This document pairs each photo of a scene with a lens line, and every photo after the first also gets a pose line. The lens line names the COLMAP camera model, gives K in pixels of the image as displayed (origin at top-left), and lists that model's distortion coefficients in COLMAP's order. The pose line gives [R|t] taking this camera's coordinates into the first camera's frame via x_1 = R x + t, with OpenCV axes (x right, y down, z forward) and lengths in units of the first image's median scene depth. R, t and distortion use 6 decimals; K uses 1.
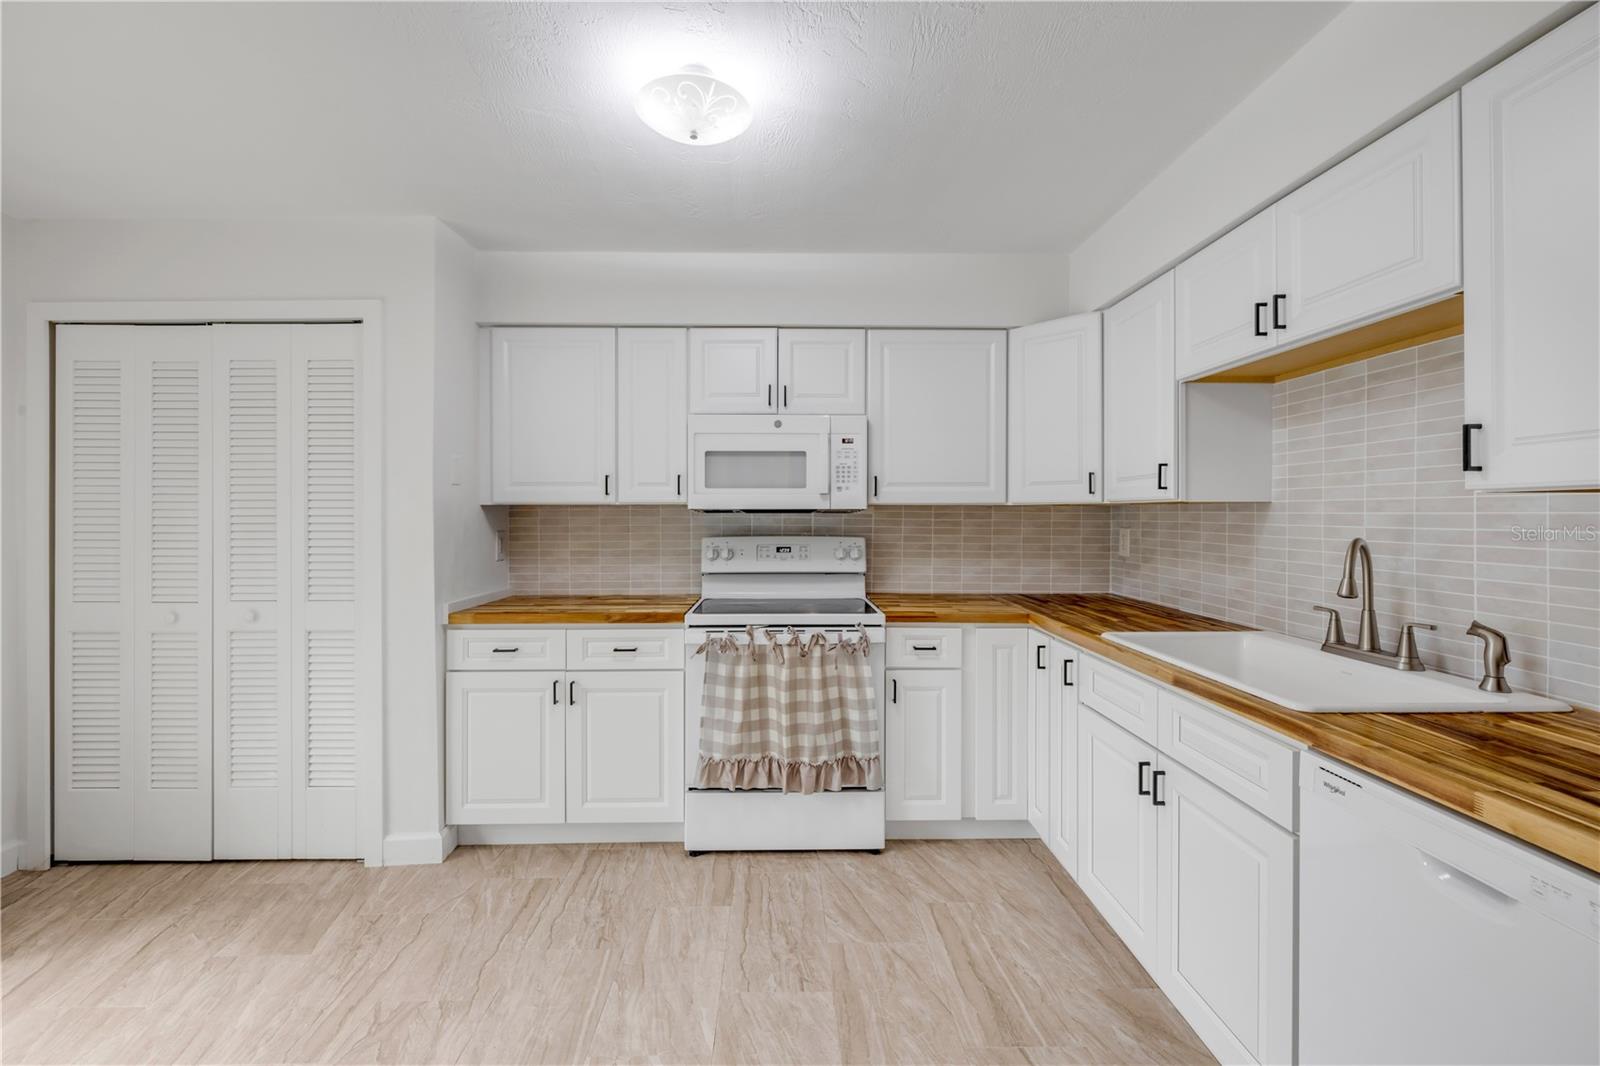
lens RADIAL K [[684.3, 0, 797.3], [0, 684.3, 515.4], [0, 0, 1]] dist [-0.000812, 0.000208]
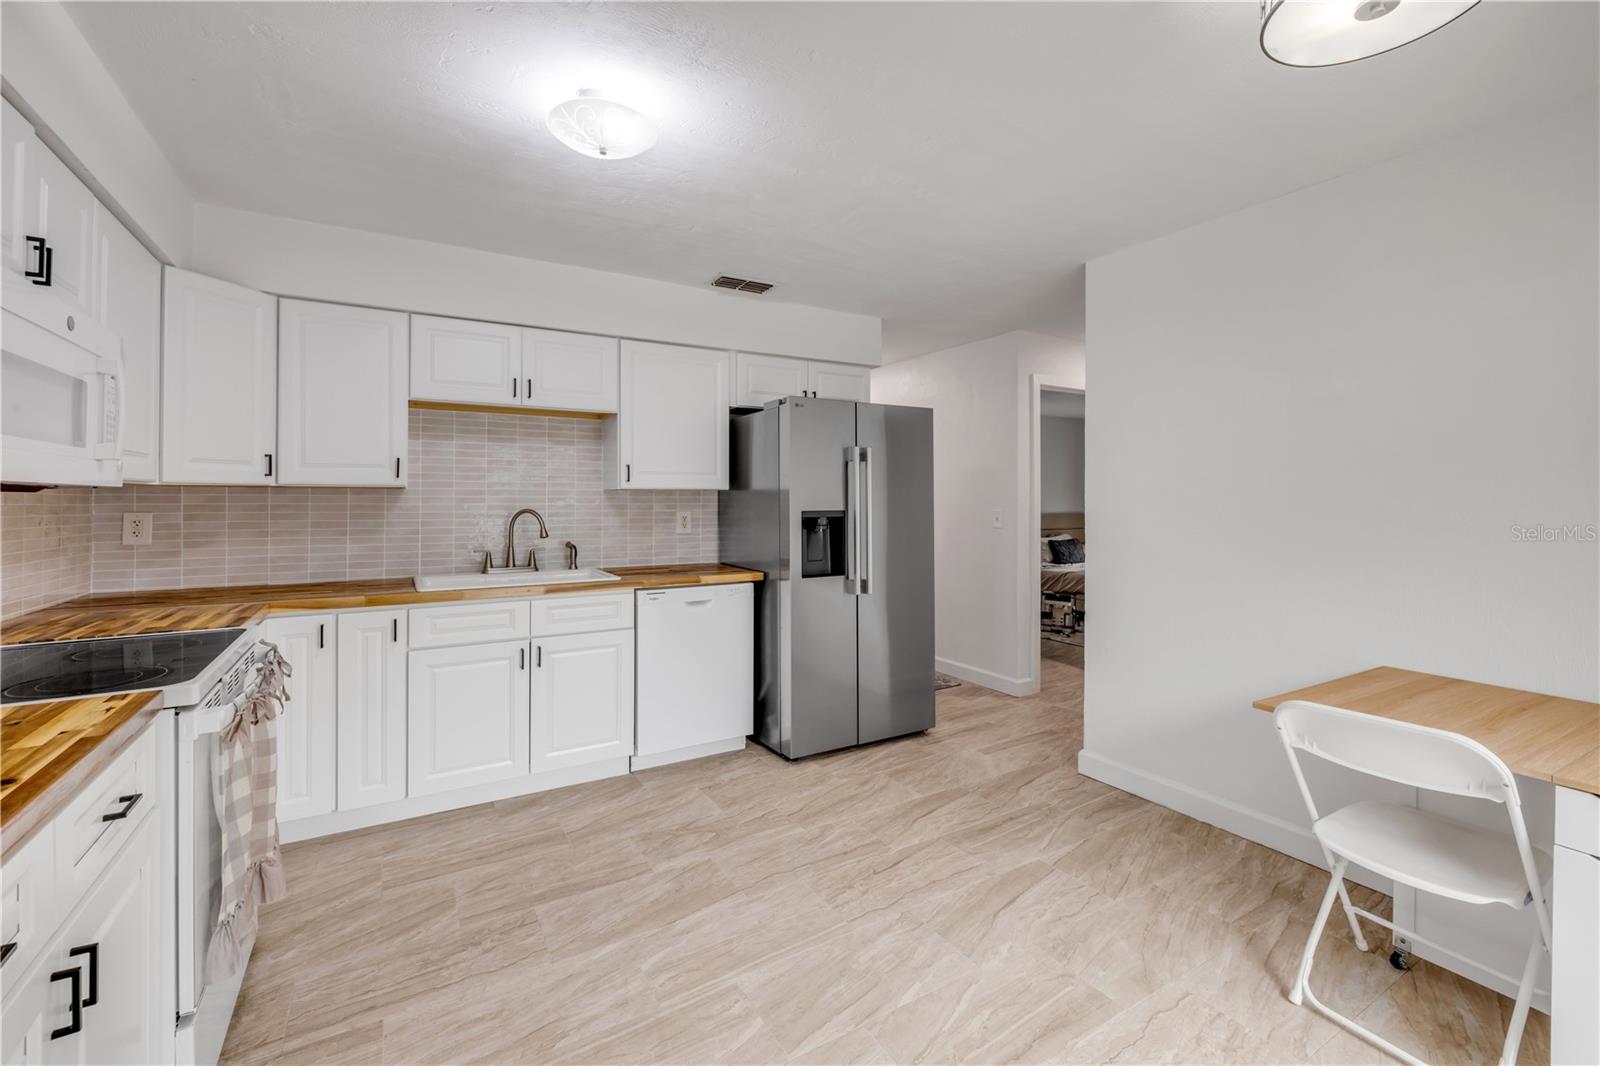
lens RADIAL K [[684.3, 0, 797.3], [0, 684.3, 515.4], [0, 0, 1]] dist [-0.000812, 0.000208]
pose [[-0.496902, -0.024067, 0.867473, -1.065647], [0.000731, 0.999603, 0.028151, -0.003154], [-0.867806, 0.014623, -0.496688, 1.076552]]
